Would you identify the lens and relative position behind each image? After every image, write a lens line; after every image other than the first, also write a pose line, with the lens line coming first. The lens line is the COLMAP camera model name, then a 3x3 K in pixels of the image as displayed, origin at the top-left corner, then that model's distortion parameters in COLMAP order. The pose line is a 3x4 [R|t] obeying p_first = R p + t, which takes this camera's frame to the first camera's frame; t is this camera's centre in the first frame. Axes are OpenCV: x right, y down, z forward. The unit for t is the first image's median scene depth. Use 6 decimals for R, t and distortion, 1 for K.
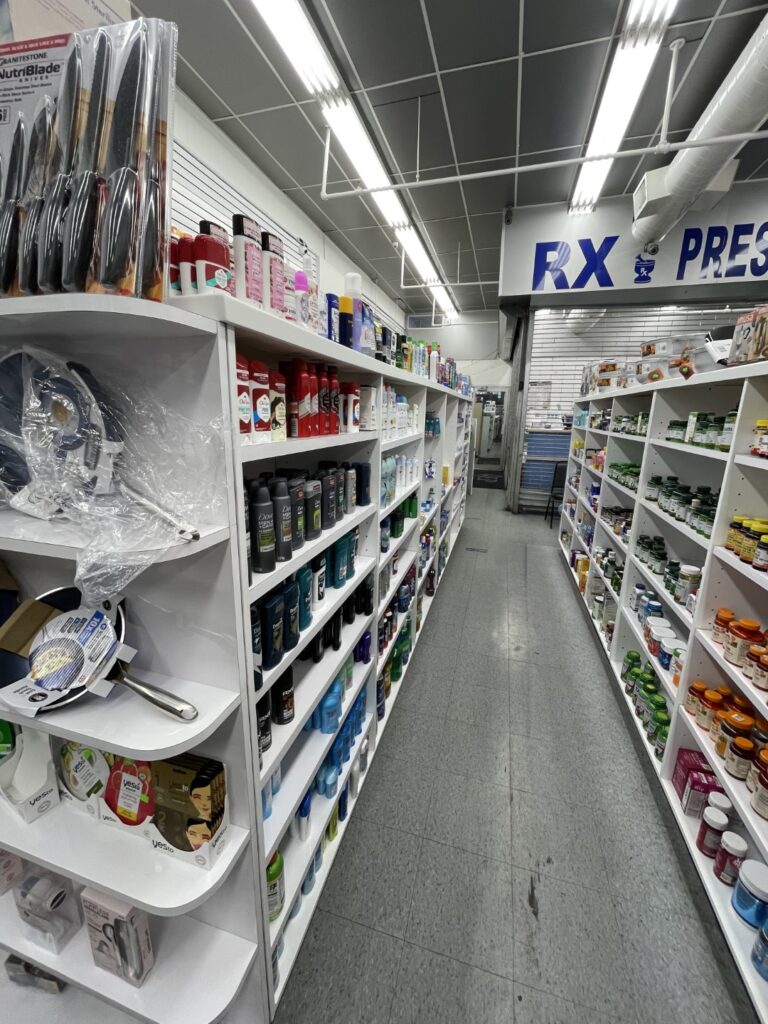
lens RADIAL K [[407.5, 0, 380.5], [0, 407.5, 509.4], [0, 0, 1]] dist [0.002465, -0.000382]
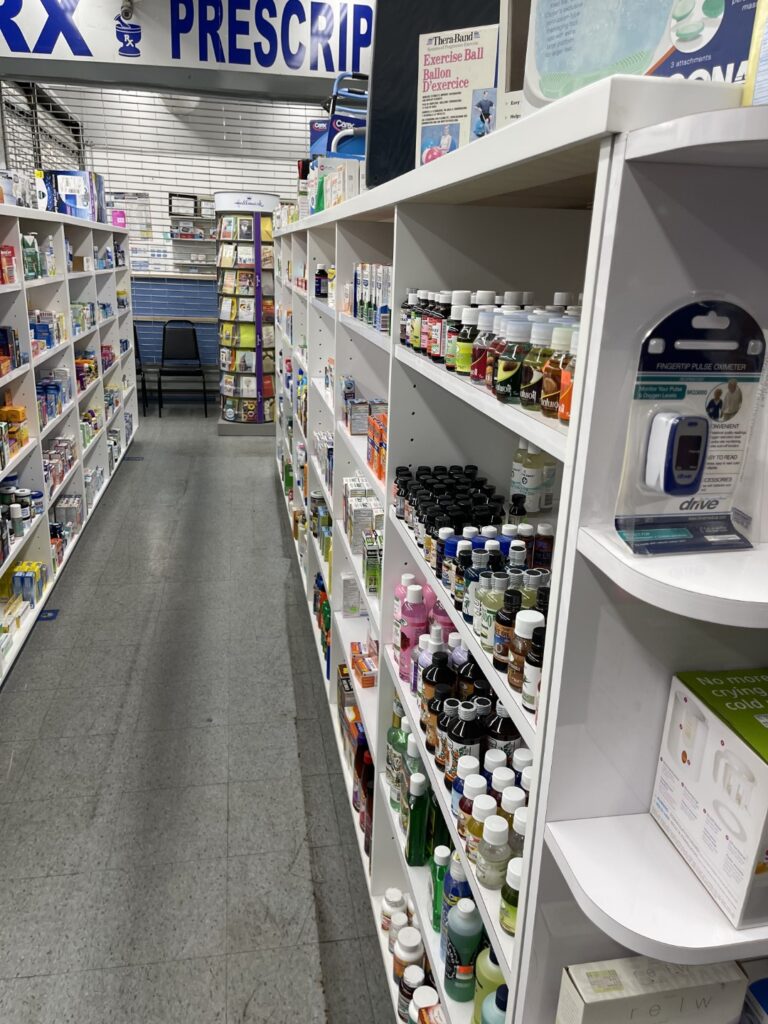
lens RADIAL K [[772.8, 0, 382.2], [0, 772.8, 508.6], [0, 0, 1]] dist [0.054949, -0.076888]
pose [[0.893905, -0.127654, 0.429696, 0.380556], [0.088886, 0.990037, 0.109208, 0.122351], [-0.439356, -0.059428, 0.896345, -0.491109]]
